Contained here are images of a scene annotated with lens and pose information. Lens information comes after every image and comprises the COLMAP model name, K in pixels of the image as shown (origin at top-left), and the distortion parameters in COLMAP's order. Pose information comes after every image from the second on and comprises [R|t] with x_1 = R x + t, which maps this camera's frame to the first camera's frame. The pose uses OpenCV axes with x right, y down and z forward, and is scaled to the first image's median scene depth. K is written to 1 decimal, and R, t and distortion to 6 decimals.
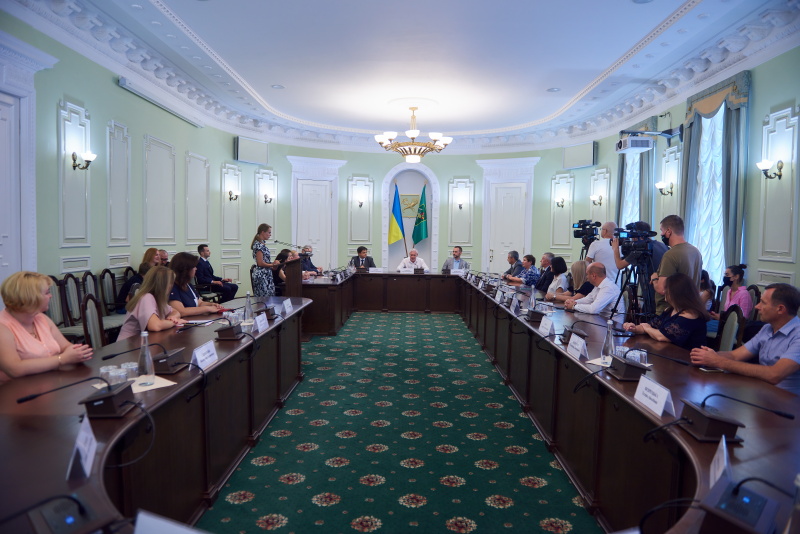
lens RADIAL K [[530.5, 0, 399.2], [0, 530.5, 265.7], [0, 0, 1]] dist [-0.003729, -0.003435]
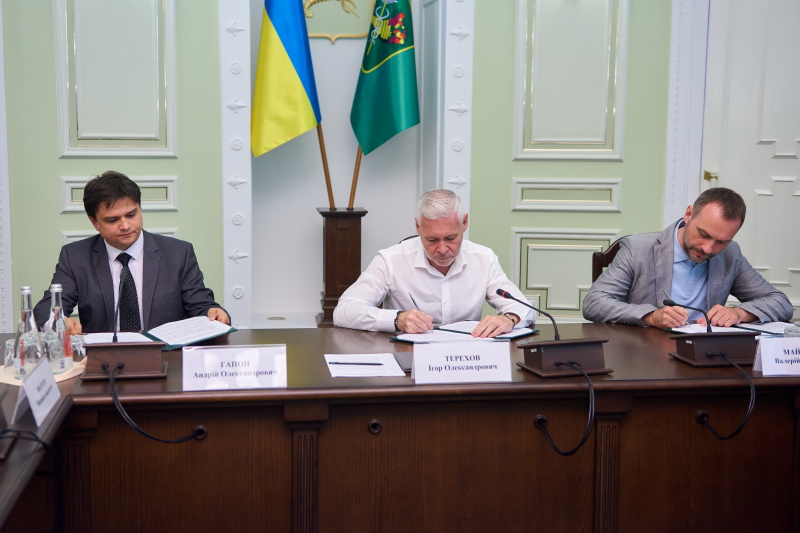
lens RADIAL K [[1013.7, 0, 369.6], [0, 1013.7, 236.9], [0, 0, 1]] dist [0.033494, 0.000000]
pose [[0.987716, -0.020155, 0.154952, -0.038171], [0.011857, 0.998455, 0.054291, -0.028865], [-0.155807, -0.051786, 0.986429, 0.580854]]
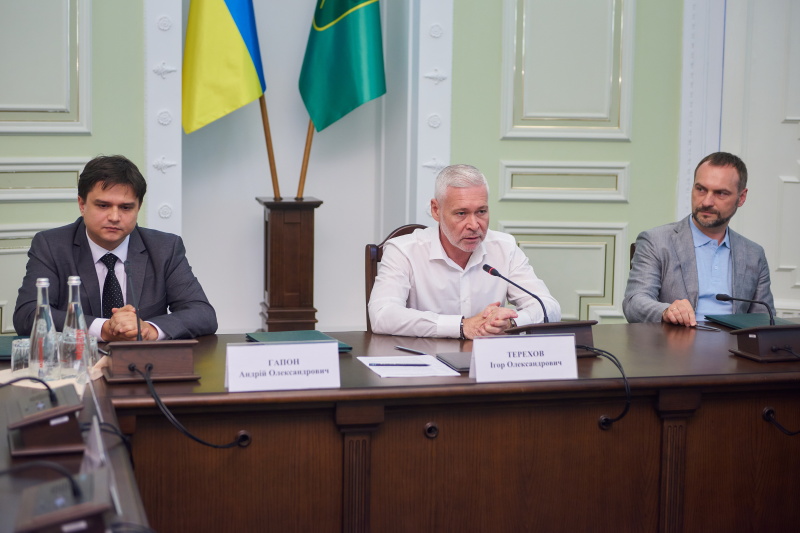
lens RADIAL K [[1359.3, 0, 404.4], [0, 1359.3, 260.6], [0, 0, 1]] dist [-0.101718, 0.000000]
pose [[0.962276, -0.027487, 0.270682, -0.073206], [0.009160, 0.997593, 0.068740, -0.027870], [-0.271920, -0.063667, 0.960212, 0.548851]]
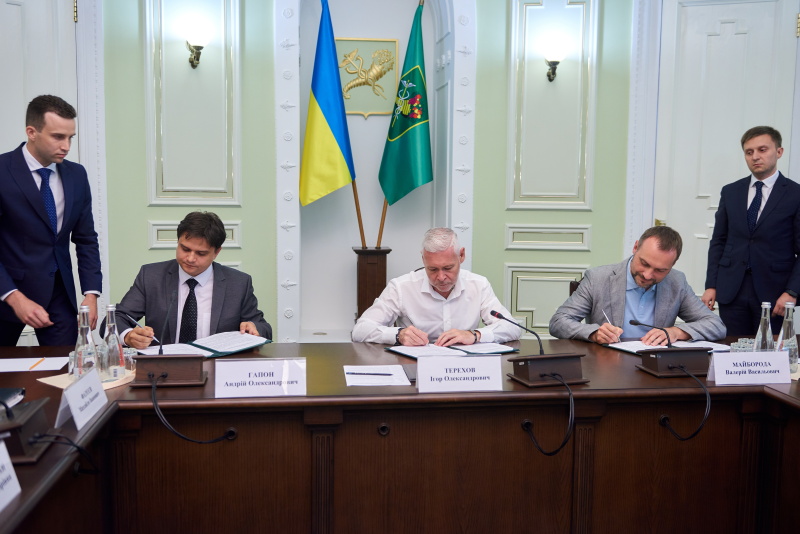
lens RADIAL K [[751.3, 0, 398.7], [0, 751.3, 262.9], [0, 0, 1]] dist [-0.029376, 0.000000]
pose [[0.988221, -0.013790, 0.152409, -0.029794], [0.007552, 0.999113, 0.041436, -0.025801], [-0.152845, -0.039797, 0.987449, 0.606204]]
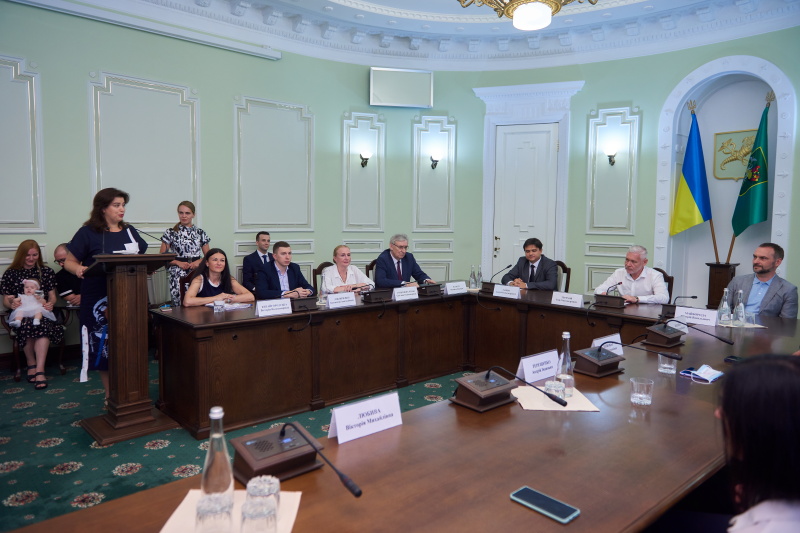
lens RADIAL K [[530.5, 0, 401.3], [0, 530.5, 258.6], [0, 0, 1]] dist [-0.003729, -0.003435]
pose [[0.683627, 0.042867, -0.728571, 0.174067], [-0.039270, 0.998988, 0.021929, -0.019845], [0.728774, 0.013620, 0.684619, 0.484295]]
